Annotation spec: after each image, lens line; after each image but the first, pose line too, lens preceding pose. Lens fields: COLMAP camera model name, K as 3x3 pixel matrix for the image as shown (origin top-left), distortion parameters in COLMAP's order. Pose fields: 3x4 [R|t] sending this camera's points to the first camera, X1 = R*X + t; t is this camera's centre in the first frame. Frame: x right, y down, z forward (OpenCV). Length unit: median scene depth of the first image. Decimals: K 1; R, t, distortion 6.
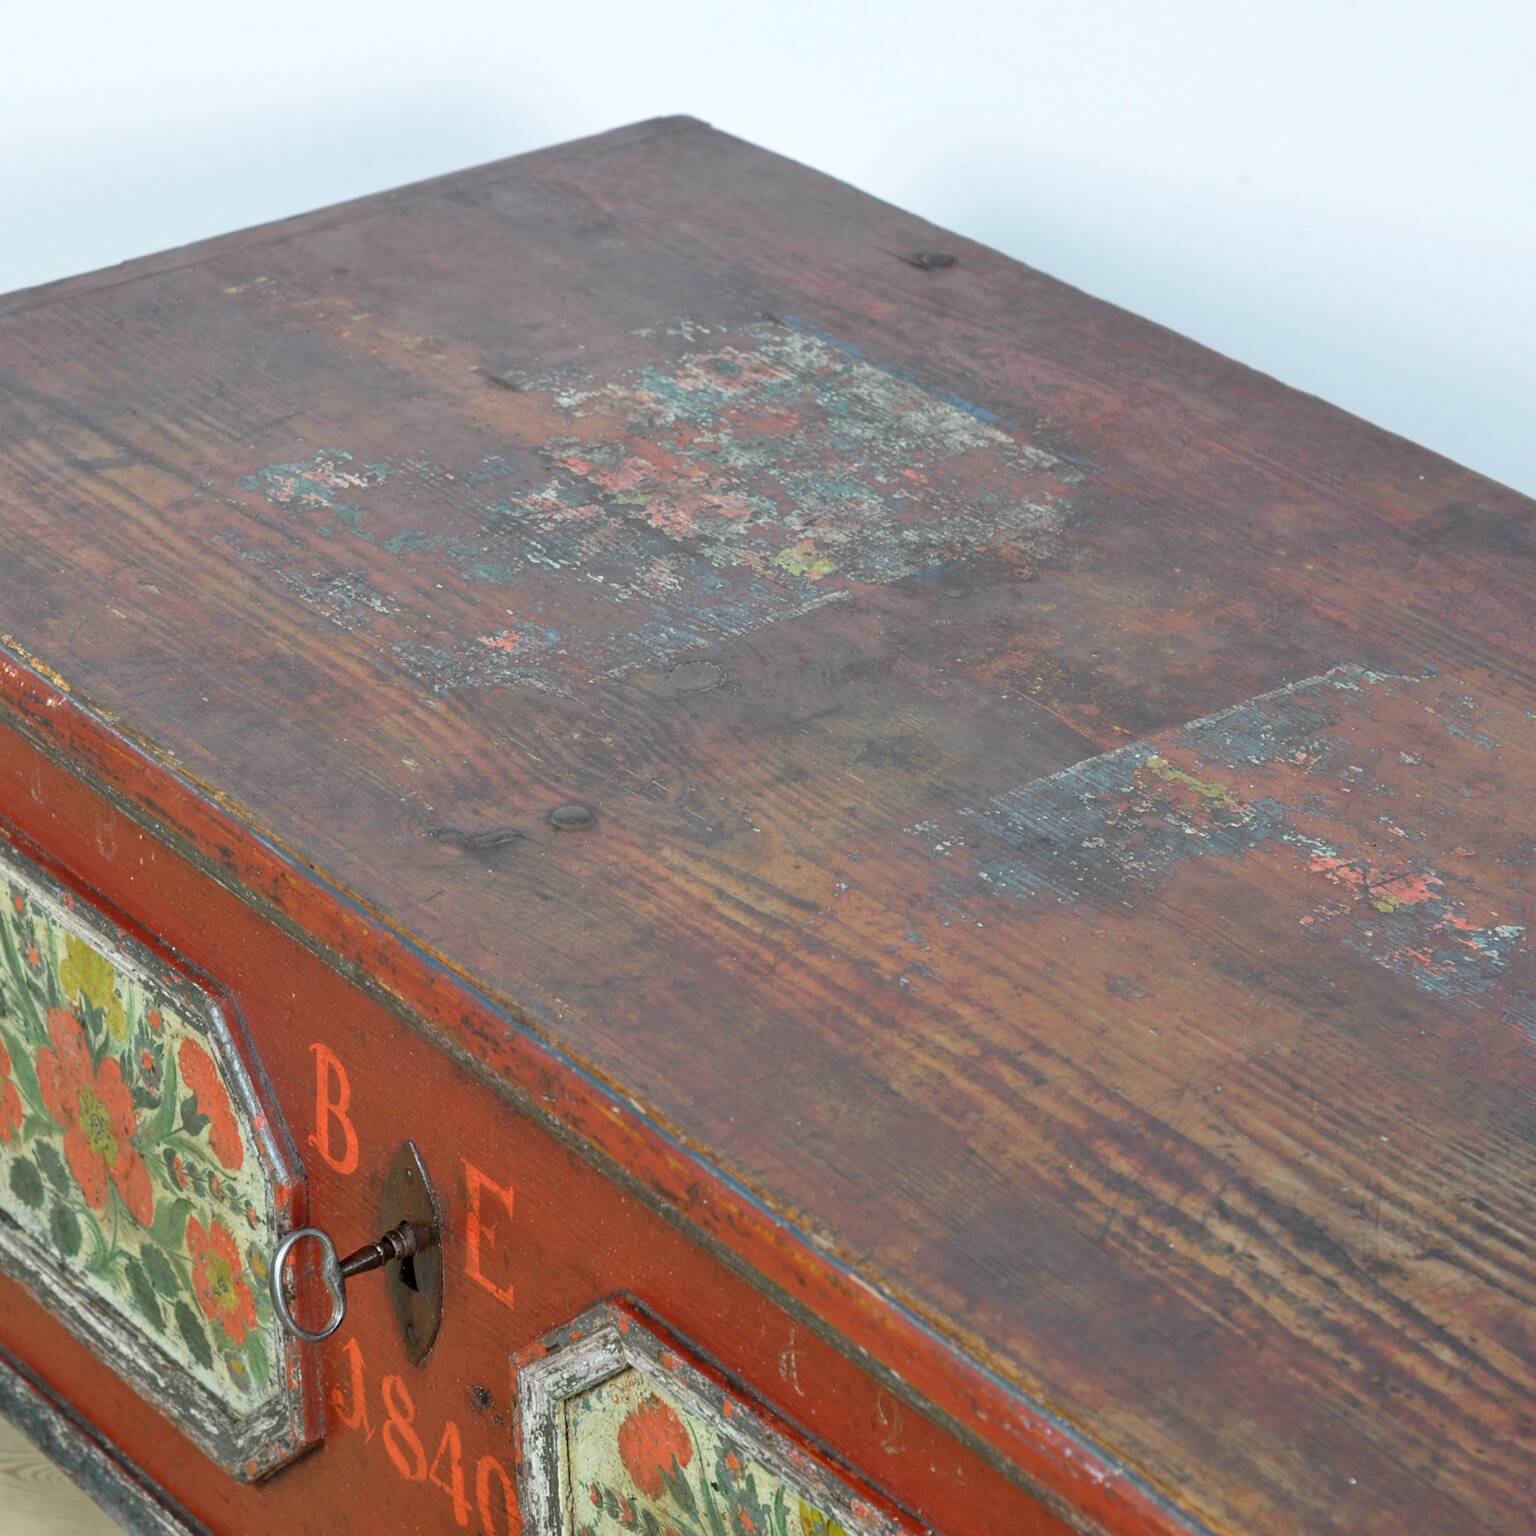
lens RADIAL K [[5173.2, 0, 593.6], [0, 5173.2, 791.2], [0, 0, 1]] dist [0.014229, 0.000000]
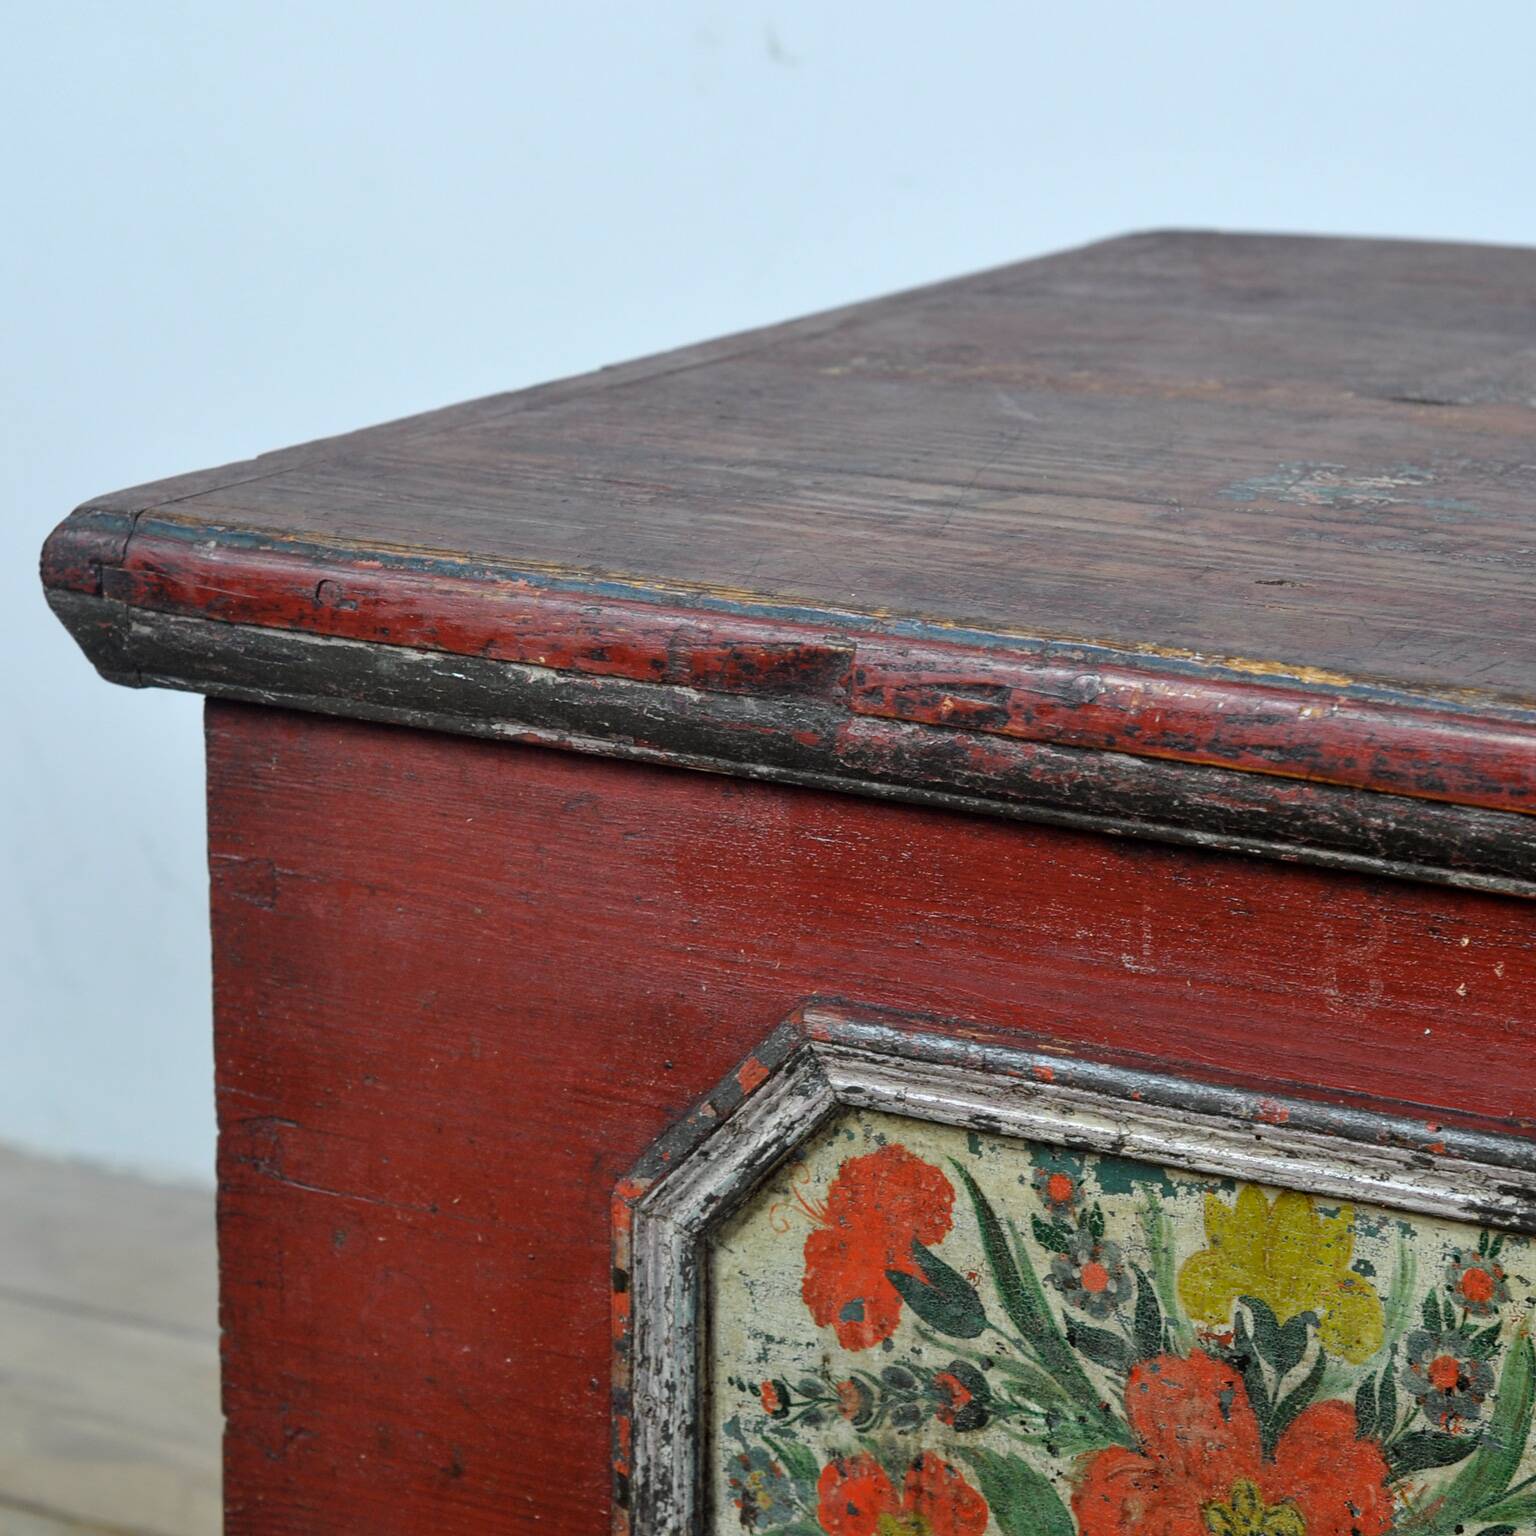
lens RADIAL K [[5890.0, 0, 838.6], [0, 5890.0, 707.2], [0, 0, 1]] dist [-0.001981, 0.000000]
pose [[0.921207, -0.066126, 0.383411, -0.407570], [0.163085, 0.960329, -0.226212, 0.122377], [-0.353242, 0.270917, 0.895446, 0.442130]]
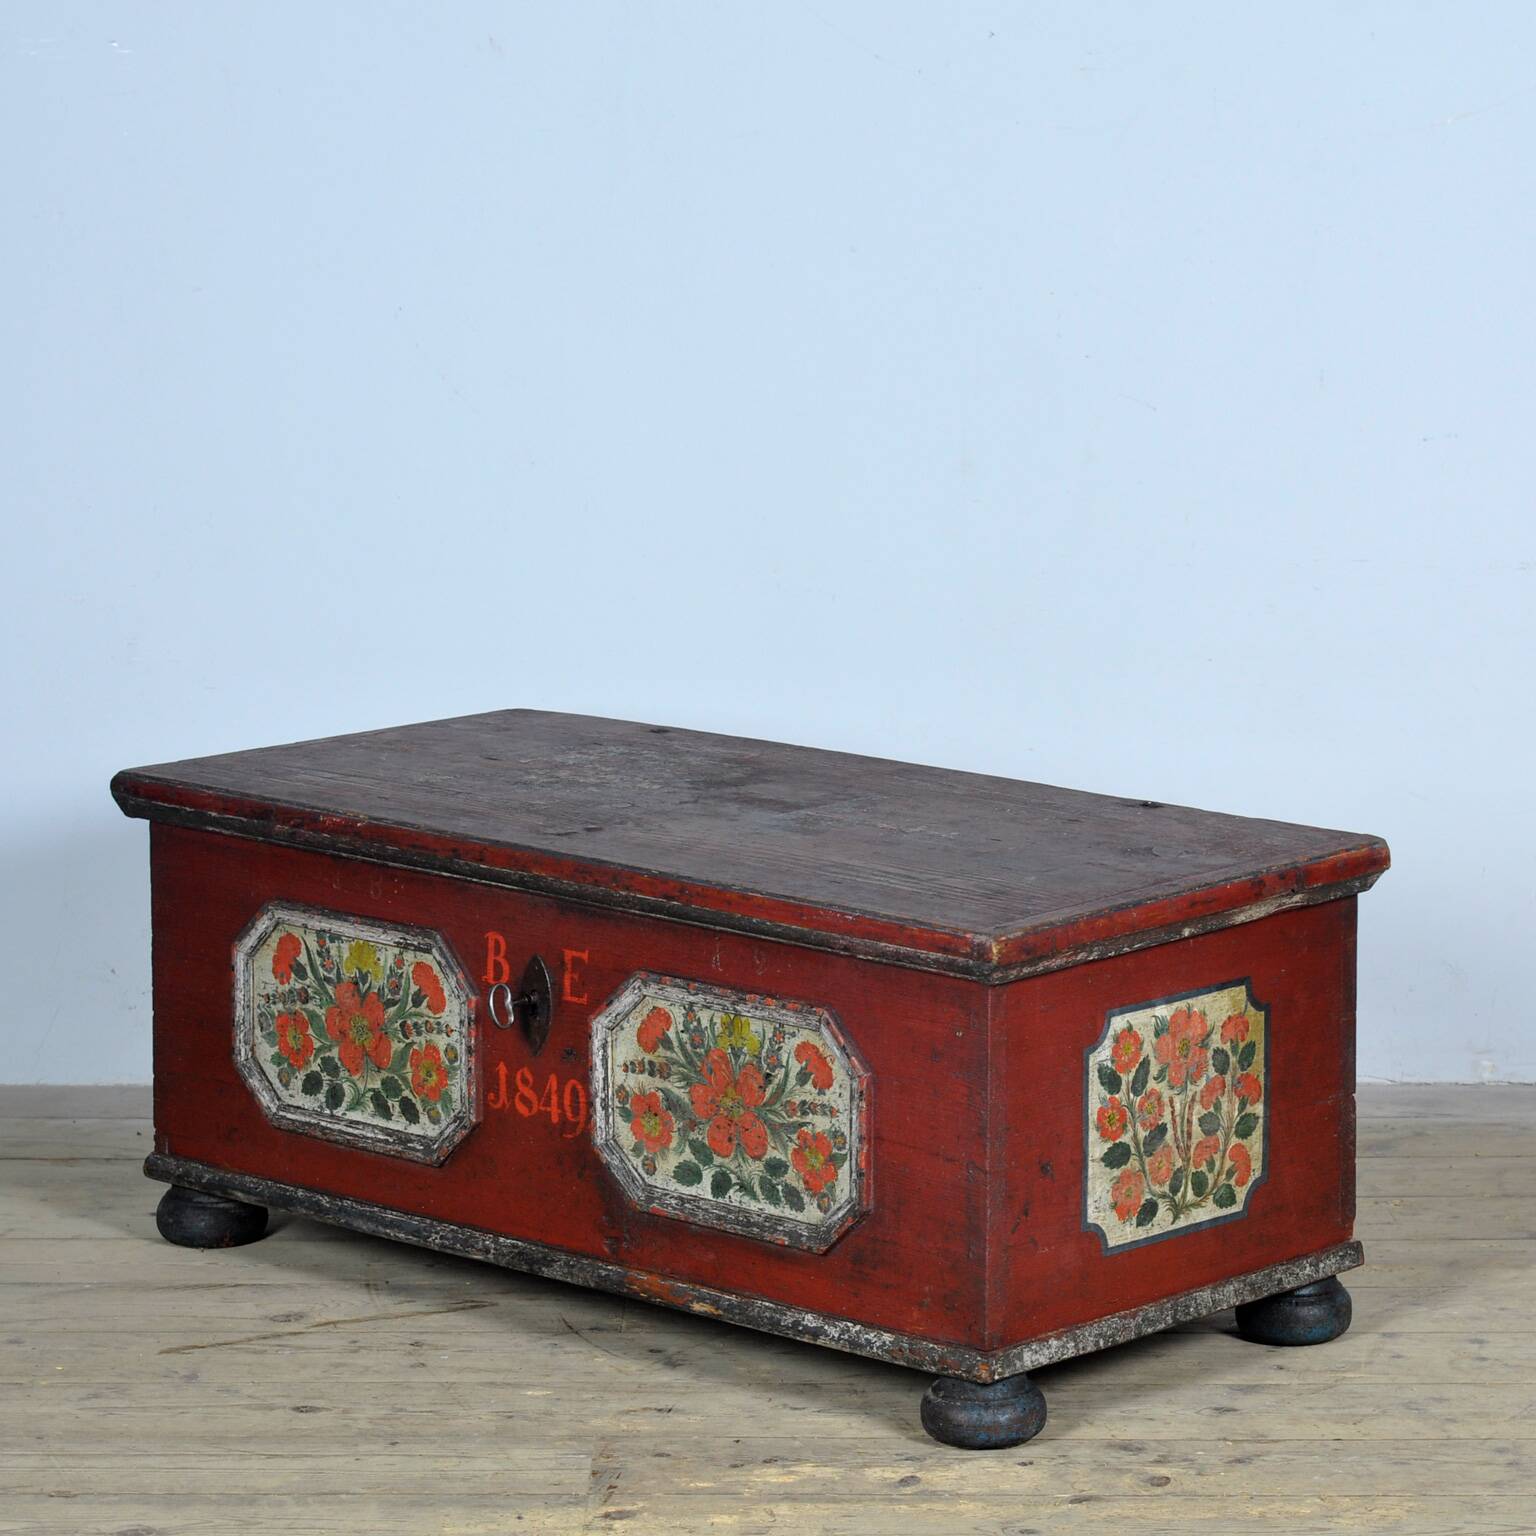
lens RADIAL K [[5890.0, 0, 770.2], [0, 5890.0, 781.8], [0, 0, 1]] dist [-0.001981, 0.000000]
pose [[0.977582, -0.009289, 0.210349, -0.510349], [0.074165, 0.950191, -0.302716, 0.837723], [-0.197060, 0.311530, 0.929579, -1.673303]]
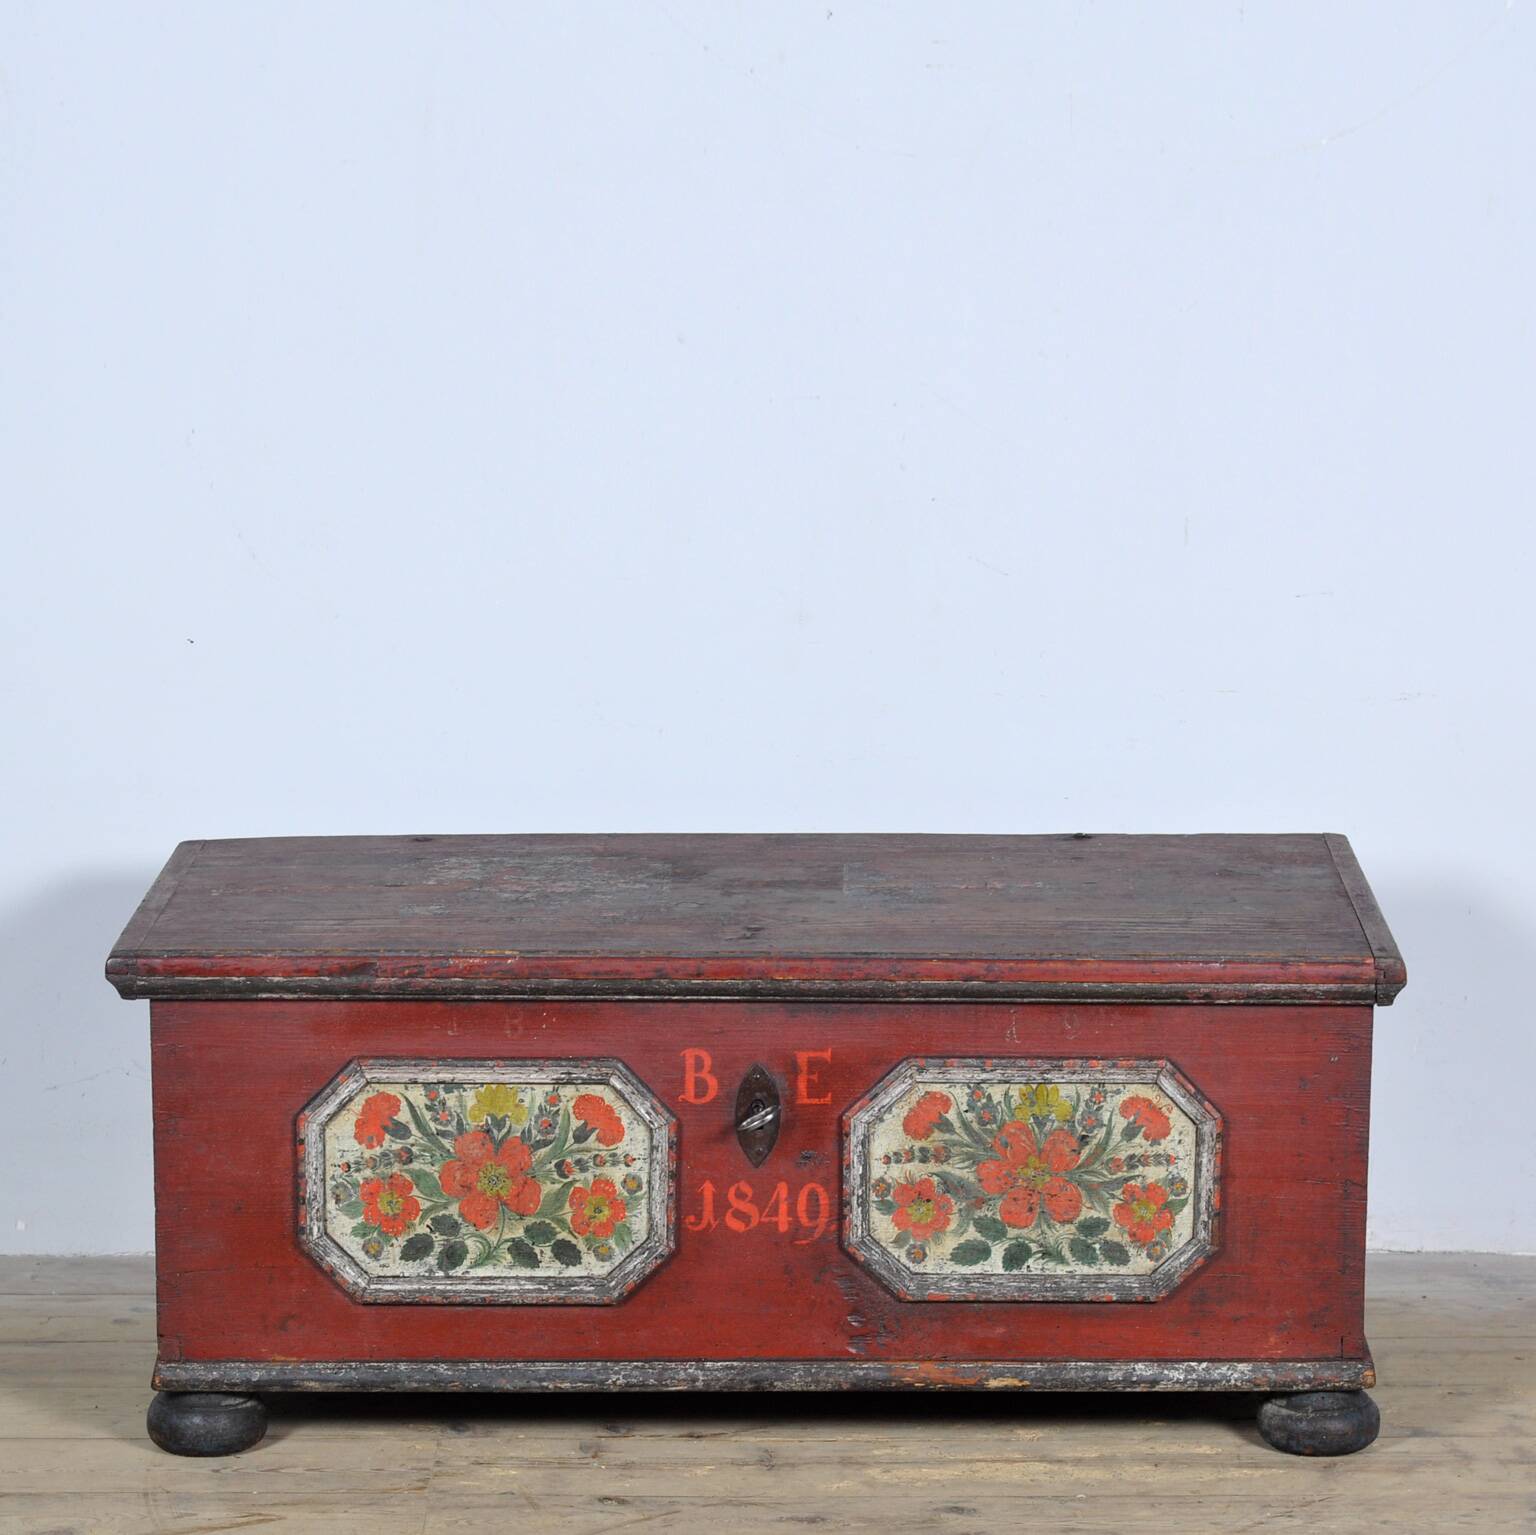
lens RADIAL K [[5890.0, 0, 756.8], [0, 5890.0, 1062.7], [0, 0, 1]] dist [-0.001981, 0.000000]
pose [[0.571716, -0.152900, 0.806078, -2.204869], [0.371222, 0.924369, -0.087953, 0.301923], [-0.731666, 0.349518, 0.585237, -0.617057]]
